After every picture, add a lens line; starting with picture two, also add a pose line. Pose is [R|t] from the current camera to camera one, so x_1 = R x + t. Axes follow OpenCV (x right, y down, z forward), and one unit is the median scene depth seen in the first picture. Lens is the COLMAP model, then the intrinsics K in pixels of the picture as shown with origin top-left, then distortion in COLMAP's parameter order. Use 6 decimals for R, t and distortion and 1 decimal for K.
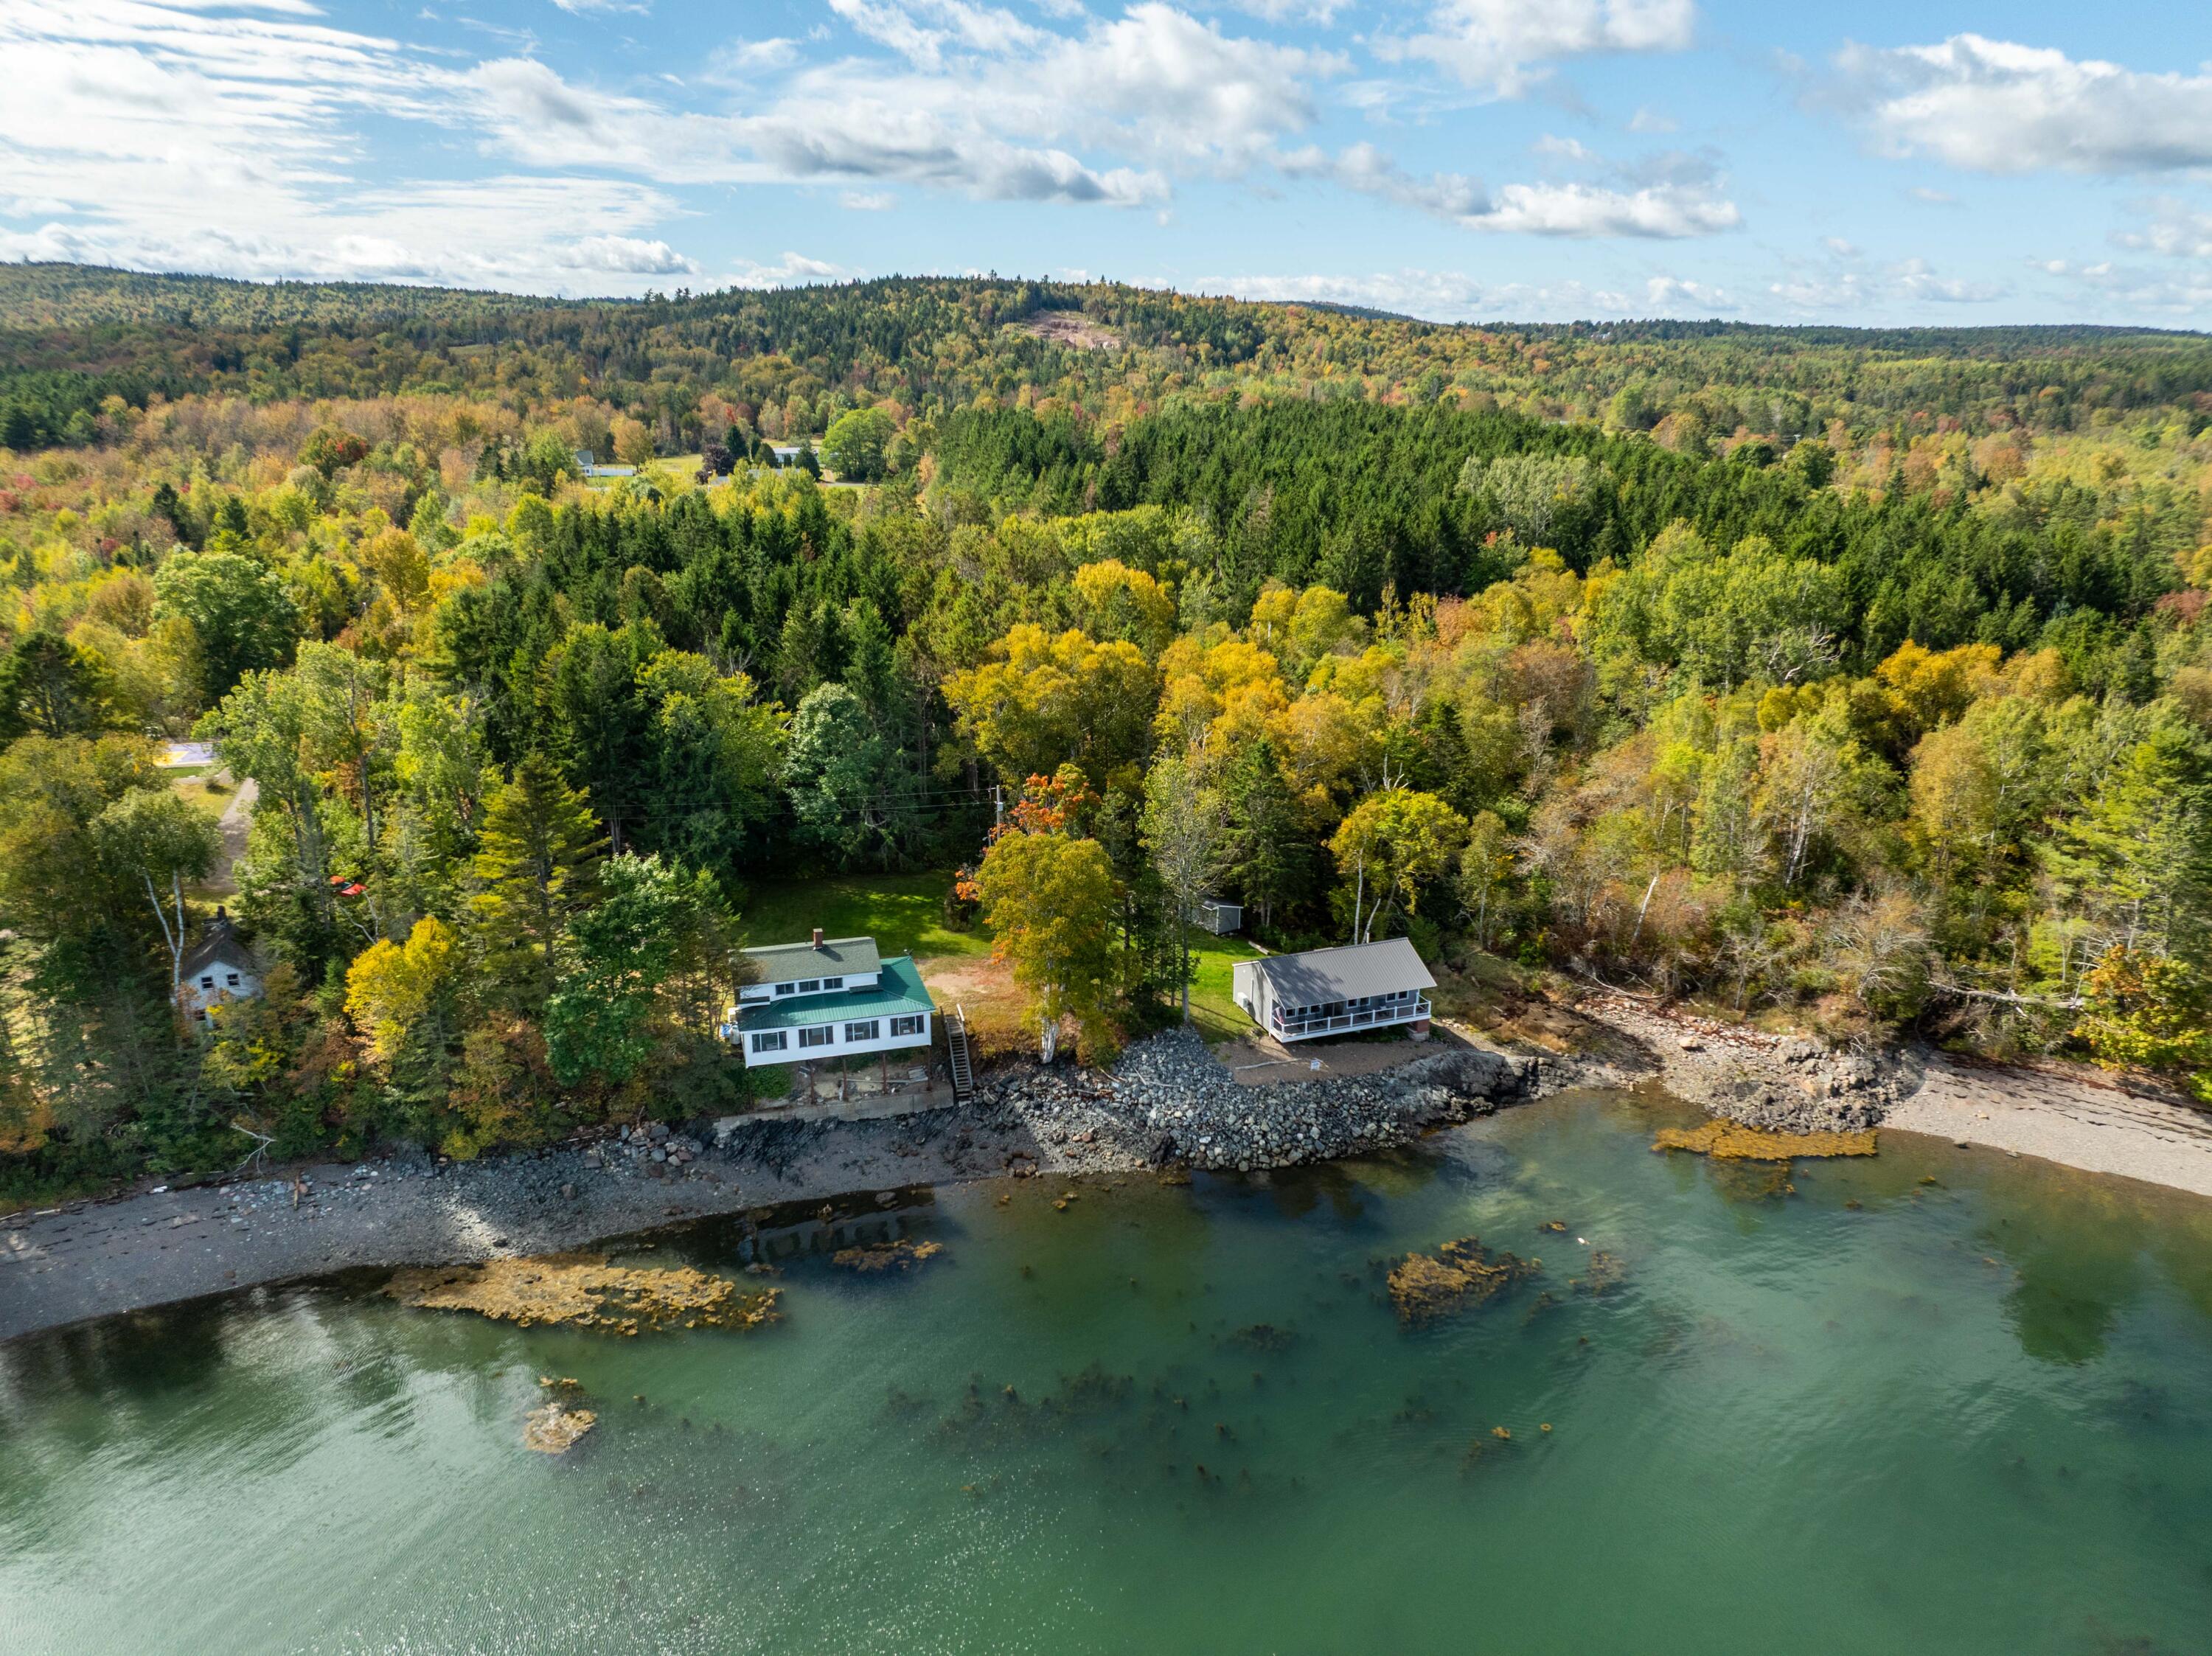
lens RADIAL K [[1558.7, 0, 1106.0], [0, 1558.7, 828.0], [0, 0, 1]] dist [-0.019138, -0.029838]
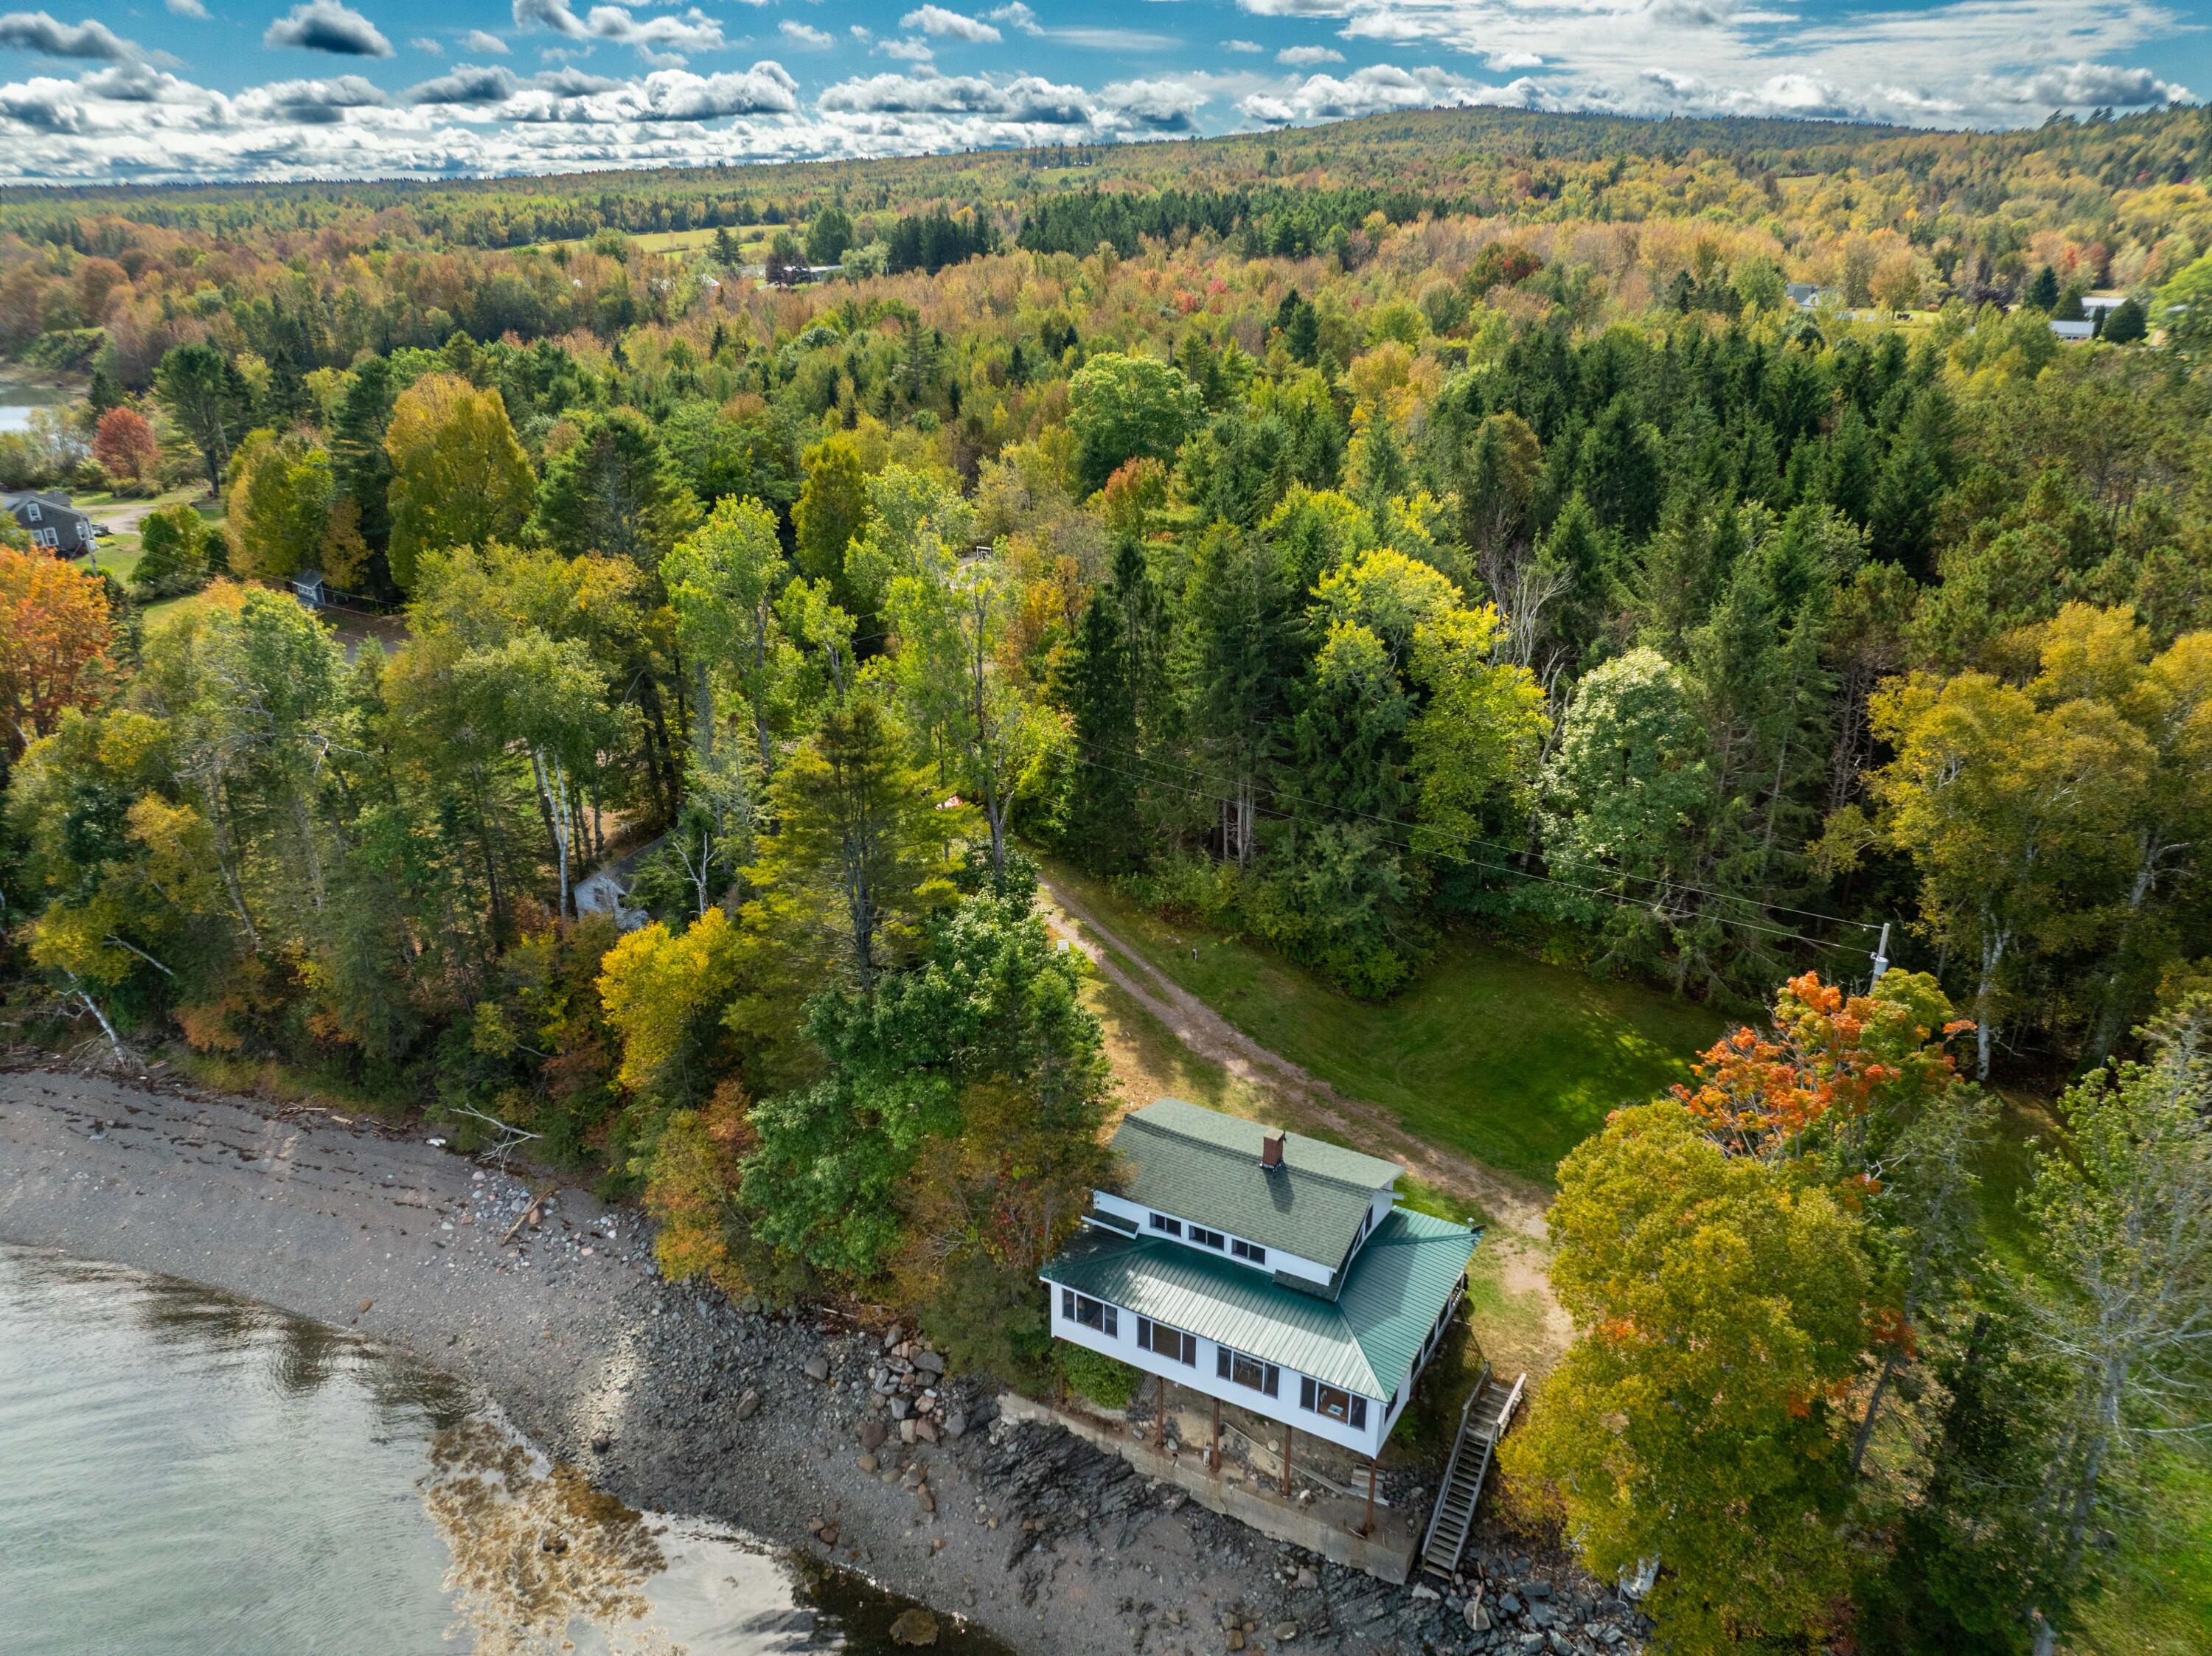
lens RADIAL K [[1564.5, 0, 1106.0], [0, 1564.5, 828.0], [0, 0, 1]] dist [-0.059339, 0.035956]
pose [[0.690887, 0.263665, -0.673169, 0.080352], [-0.202229, 0.964436, 0.170197, -0.090149], [0.694103, 0.018547, 0.719637, 0.489302]]
